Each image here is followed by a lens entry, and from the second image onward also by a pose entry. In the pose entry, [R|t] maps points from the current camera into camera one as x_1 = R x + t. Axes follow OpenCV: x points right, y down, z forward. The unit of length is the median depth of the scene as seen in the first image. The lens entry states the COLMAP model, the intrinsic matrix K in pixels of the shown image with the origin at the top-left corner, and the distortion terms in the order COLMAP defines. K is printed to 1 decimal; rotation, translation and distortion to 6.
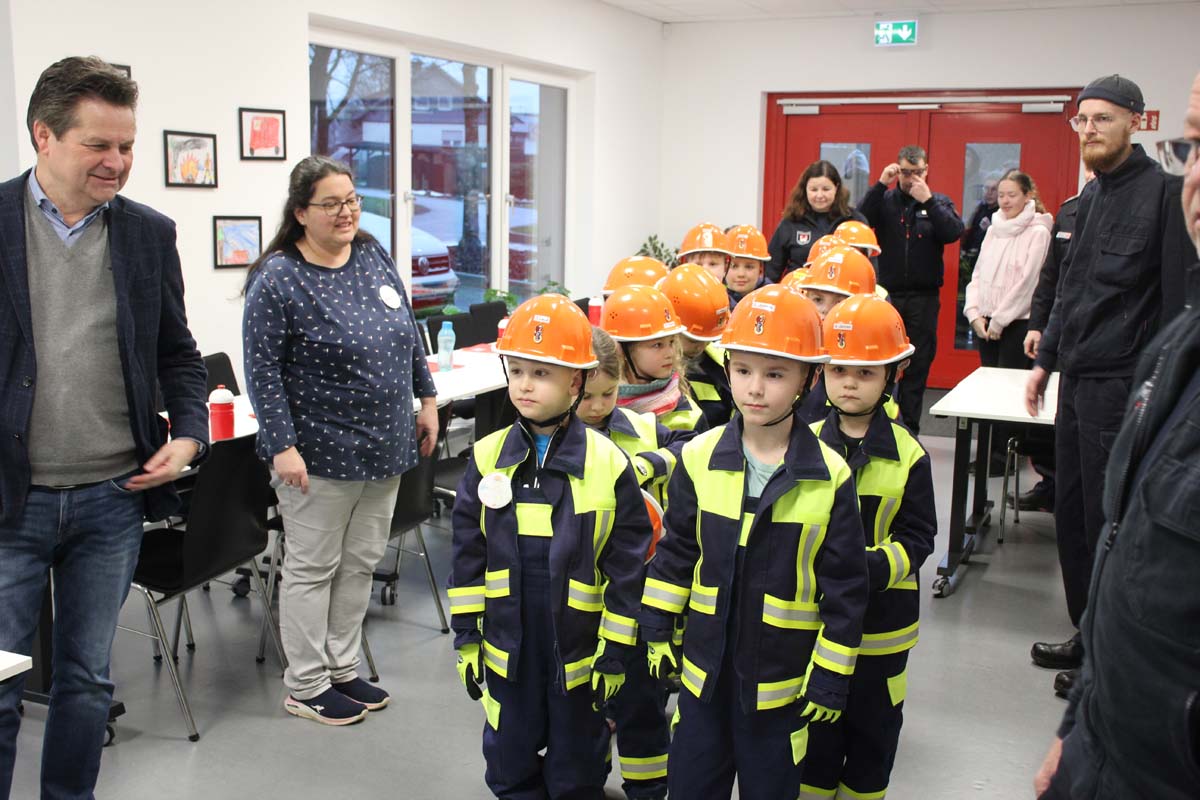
lens RADIAL K [[1332.1, 0, 600.7], [0, 1332.1, 402.3], [0, 0, 1]] dist [-0.034554, 0.000000]
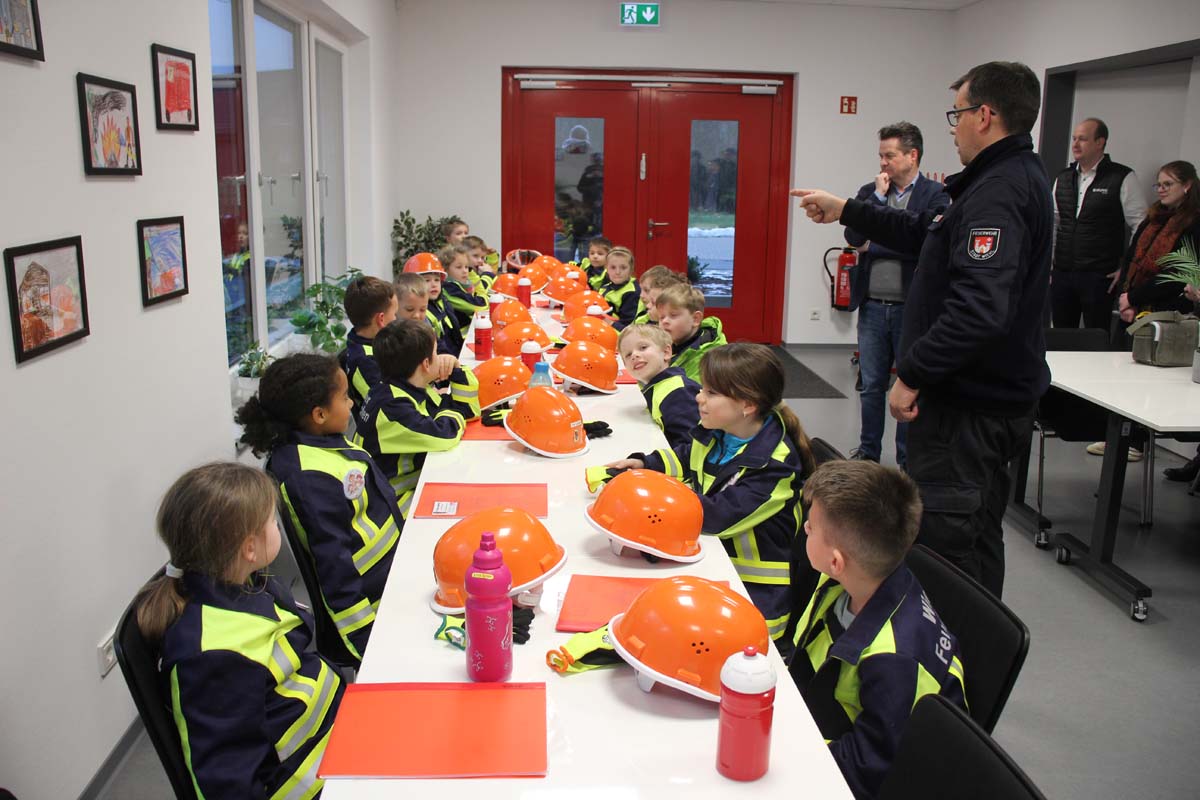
lens RADIAL K [[973.4, 0, 598.3], [0, 973.4, 400.1], [0, 0, 1]] dist [-0.103630, 0.010769]
pose [[0.863949, -0.122082, 0.488558, -0.221084], [0.078252, 0.990931, 0.109237, -0.059649], [-0.497463, -0.056144, 0.865667, 0.340947]]
